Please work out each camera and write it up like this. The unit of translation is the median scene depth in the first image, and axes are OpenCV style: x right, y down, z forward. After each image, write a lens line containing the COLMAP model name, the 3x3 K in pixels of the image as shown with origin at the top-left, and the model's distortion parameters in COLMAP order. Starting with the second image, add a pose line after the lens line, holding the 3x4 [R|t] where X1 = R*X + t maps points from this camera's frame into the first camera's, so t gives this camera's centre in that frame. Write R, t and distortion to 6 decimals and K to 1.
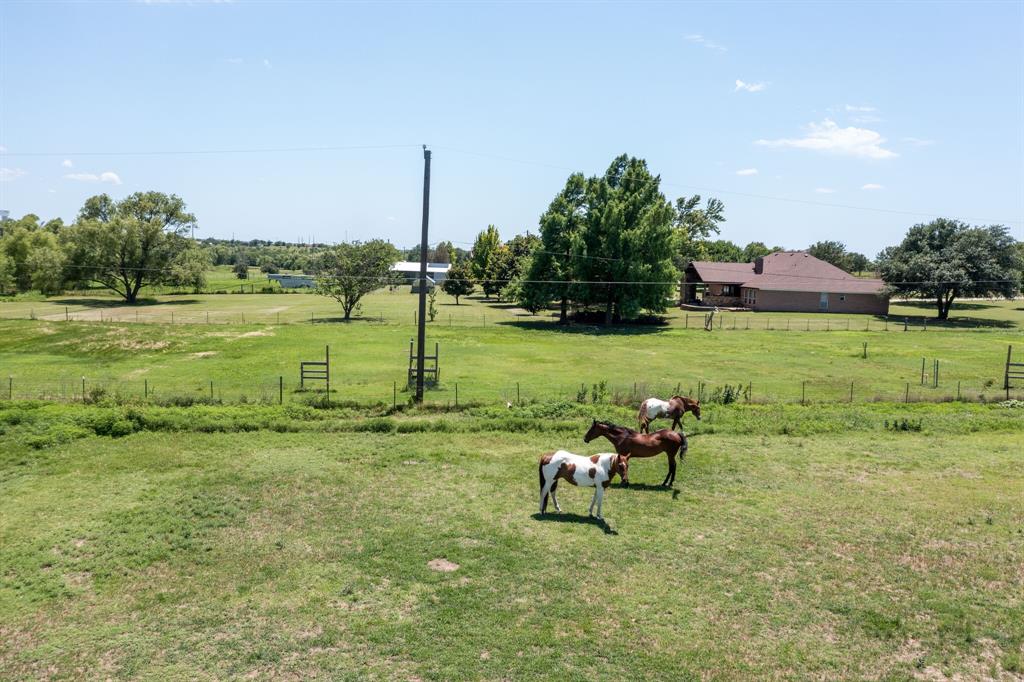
lens RADIAL K [[802.6, 0, 512.0], [0, 802.6, 341.0], [0, 0, 1]] dist [-0.028058, 0.004832]
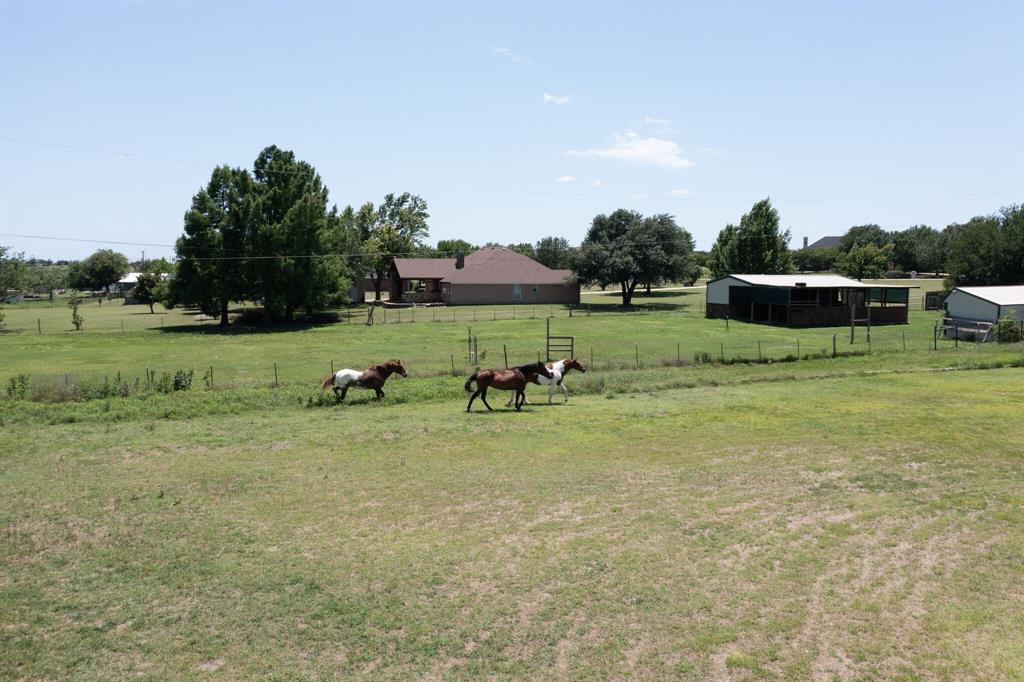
lens RADIAL K [[802.6, 0, 512.0], [0, 802.6, 341.0], [0, 0, 1]] dist [-0.028058, 0.004832]
pose [[0.974449, -0.051772, 0.218559, 0.159596], [0.054295, 0.998509, -0.005553, 0.016535], [-0.217946, 0.017278, 0.975808, 0.007992]]
